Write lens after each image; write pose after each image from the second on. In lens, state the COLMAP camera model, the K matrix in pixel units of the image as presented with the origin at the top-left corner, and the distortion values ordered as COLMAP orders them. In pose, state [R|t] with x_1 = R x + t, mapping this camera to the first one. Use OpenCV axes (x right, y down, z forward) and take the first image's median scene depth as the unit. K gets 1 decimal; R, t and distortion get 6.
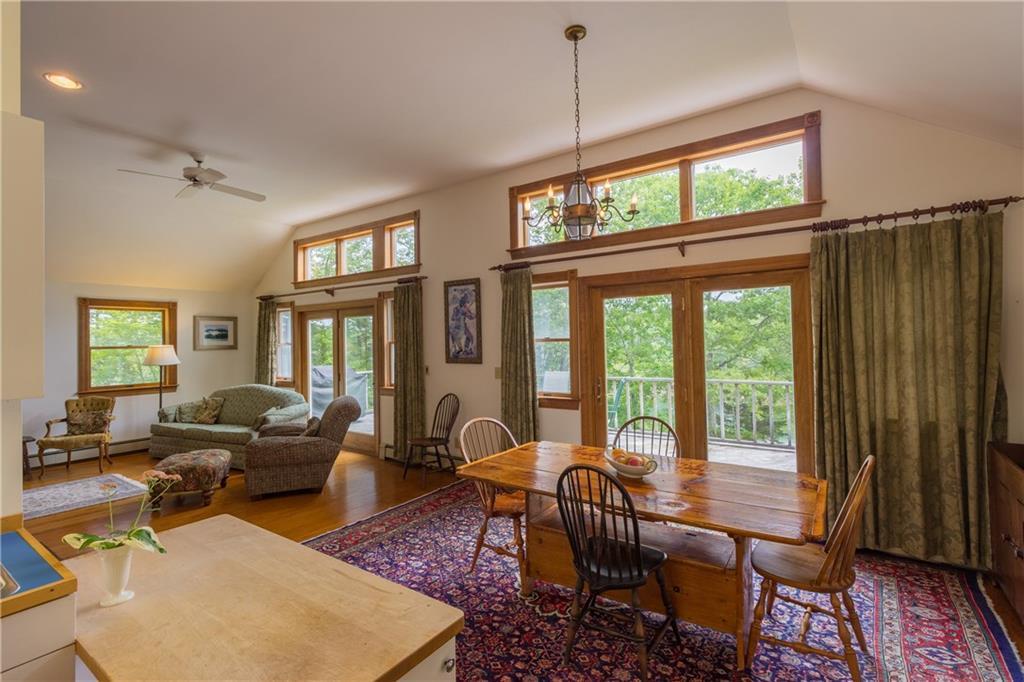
lens RADIAL K [[474.2, 0, 514.5], [0, 474.2, 332.2], [0, 0, 1]] dist [0.001815, 0.000393]
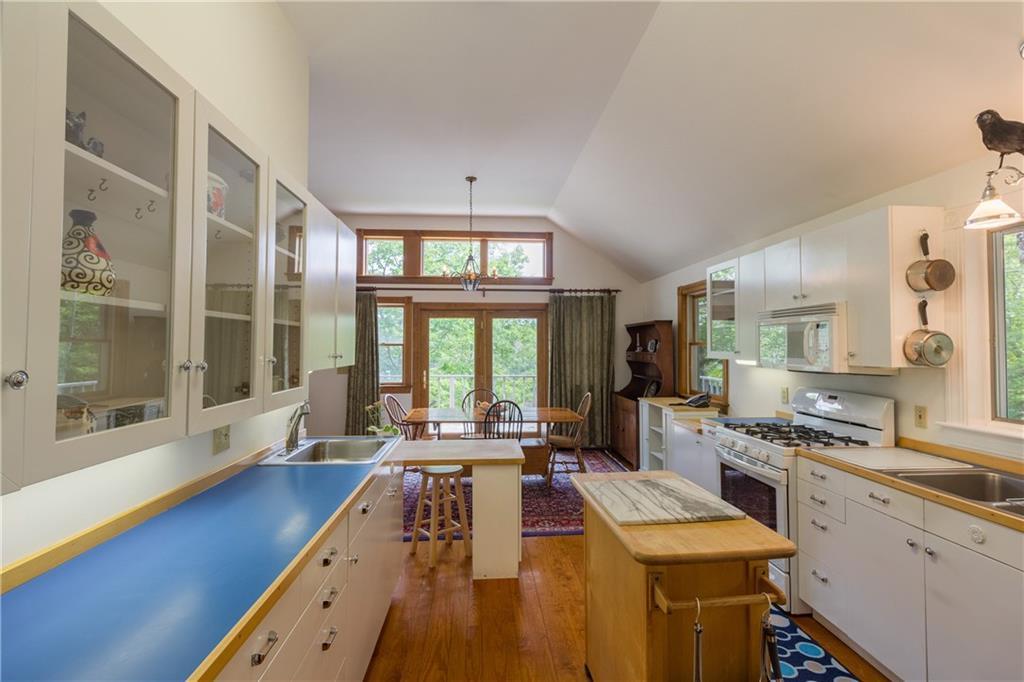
lens RADIAL K [[474.2, 0, 514.5], [0, 474.2, 332.2], [0, 0, 1]] dist [0.001815, 0.000393]
pose [[0.775348, 0.039131, 0.630321, -0.495691], [-0.026977, 0.999220, -0.028850, 0.009463], [-0.630958, 0.005365, 0.775799, -0.303817]]
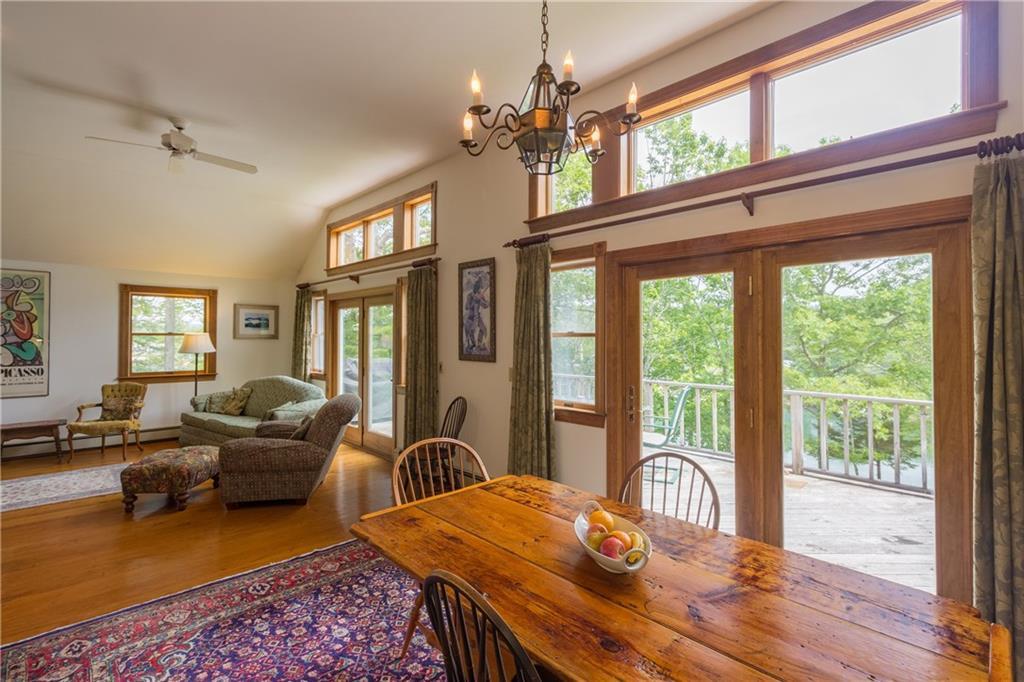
lens RADIAL K [[474.2, 0, 514.5], [0, 474.2, 332.2], [0, 0, 1]] dist [0.001815, 0.000393]
pose [[0.981432, 0.019741, -0.190792, 0.124633], [-0.018210, 0.999786, 0.009772, 0.006026], [0.190944, -0.006116, 0.981582, 0.213948]]
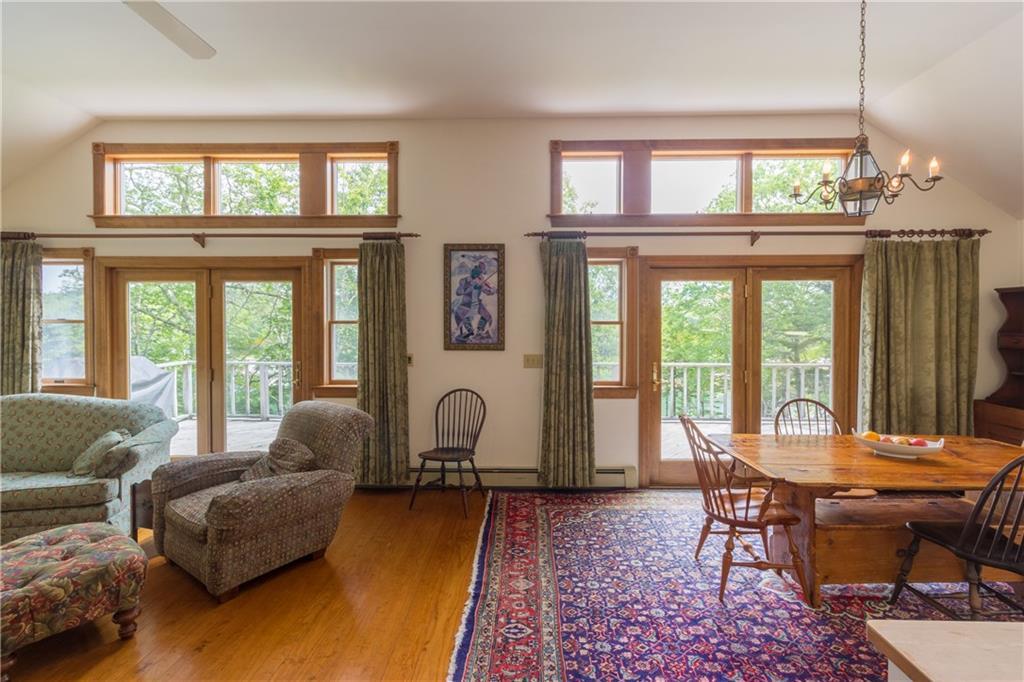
lens RADIAL K [[475.8, 0, 512.1], [0, 475.8, 332.1], [0, 0, 1]] dist [0.001515, 0.000541]
pose [[0.830325, 0.011643, 0.557158, -0.537588], [-0.025878, 0.999509, 0.017679, 0.021363], [-0.556678, -0.029098, 0.830218, 0.331397]]
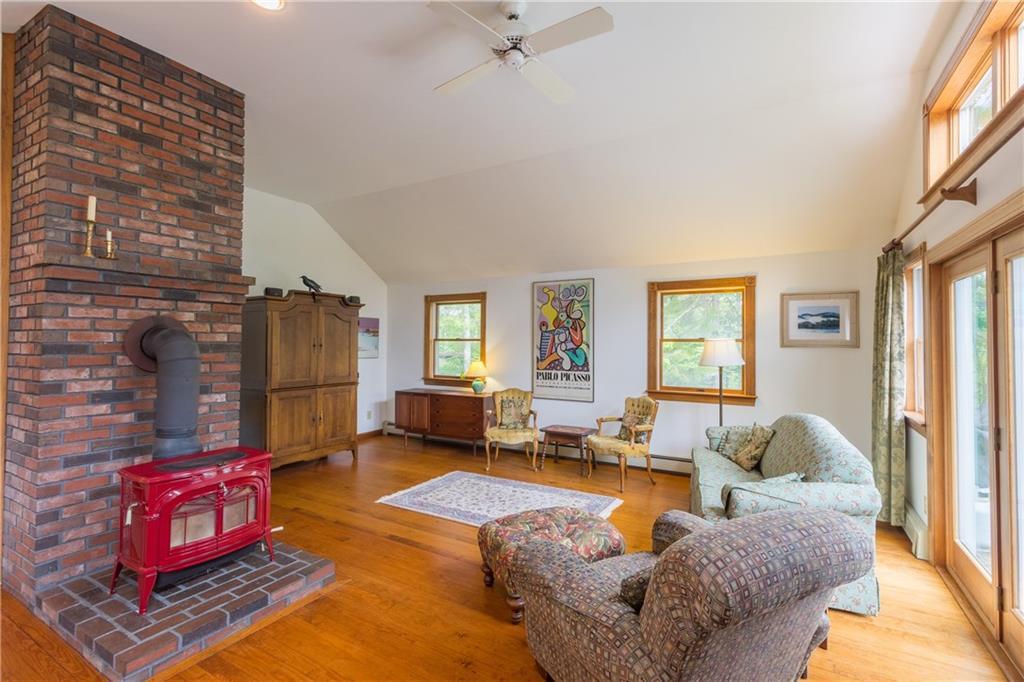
lens RADIAL K [[475.8, 0, 512.1], [0, 475.8, 332.1], [0, 0, 1]] dist [0.001515, 0.000541]
pose [[0.081341, -0.001379, -0.996685, -0.078645], [0.011379, 0.999935, -0.000455, 0.020610], [0.996621, -0.011304, 0.081351, 0.856112]]
